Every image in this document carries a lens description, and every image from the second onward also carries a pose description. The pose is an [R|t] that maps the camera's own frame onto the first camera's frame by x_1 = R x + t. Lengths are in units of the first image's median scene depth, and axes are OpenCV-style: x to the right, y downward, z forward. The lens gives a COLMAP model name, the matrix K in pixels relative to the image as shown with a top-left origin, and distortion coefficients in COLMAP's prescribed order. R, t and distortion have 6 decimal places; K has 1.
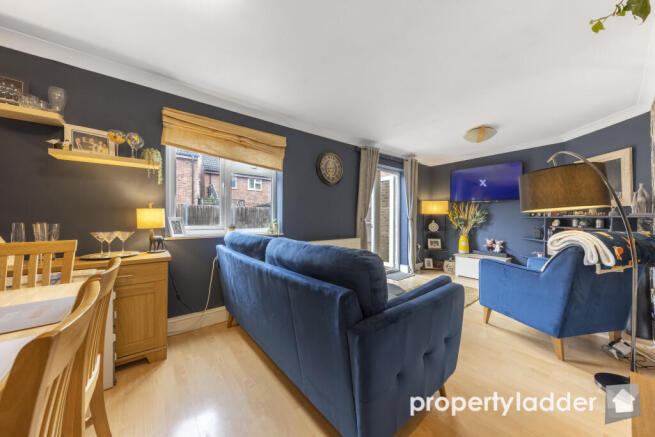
lens RADIAL K [[228.0, 0, 327.1], [0, 228.0, 218.4], [0, 0, 1]] dist [0.005240, -0.000091]
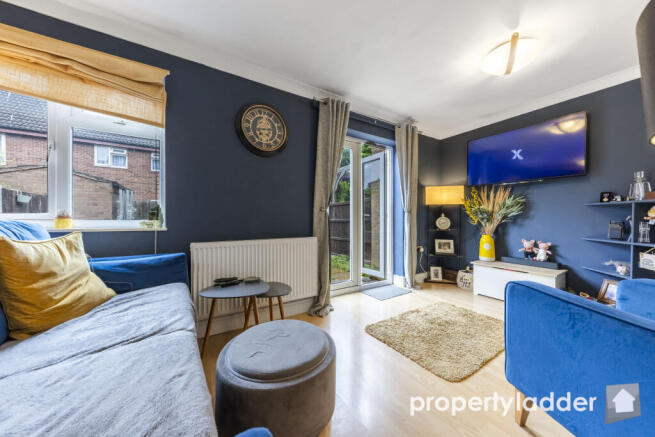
lens RADIAL K [[228.0, 0, 328.1], [0, 228.0, 219.6], [0, 0, 1]] dist [0.005240, -0.000091]
pose [[0.994897, -0.002112, -0.100875, 0.257451], [0.002125, 0.999998, 0.000023, 0.037612], [0.100875, -0.000238, 0.994899, 0.361402]]
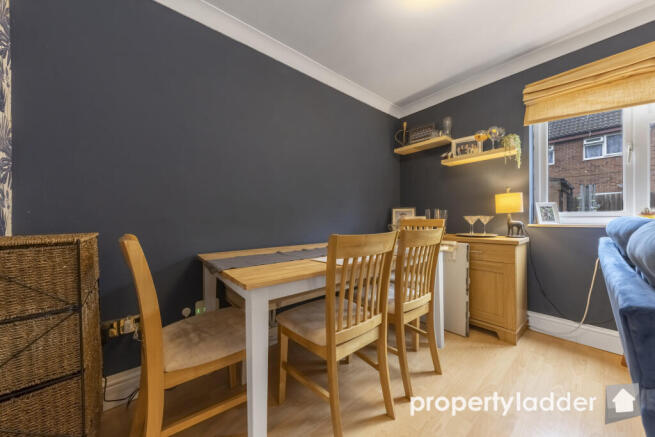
lens RADIAL K [[228.0, 0, 327.4], [0, 228.0, 218.3], [0, 0, 1]] dist [0.005240, -0.000091]
pose [[0.025252, -0.002975, -0.999677, 0.134638], [0.005573, 0.999980, -0.002836, 0.037758], [0.999666, -0.005500, 0.025268, 0.095943]]
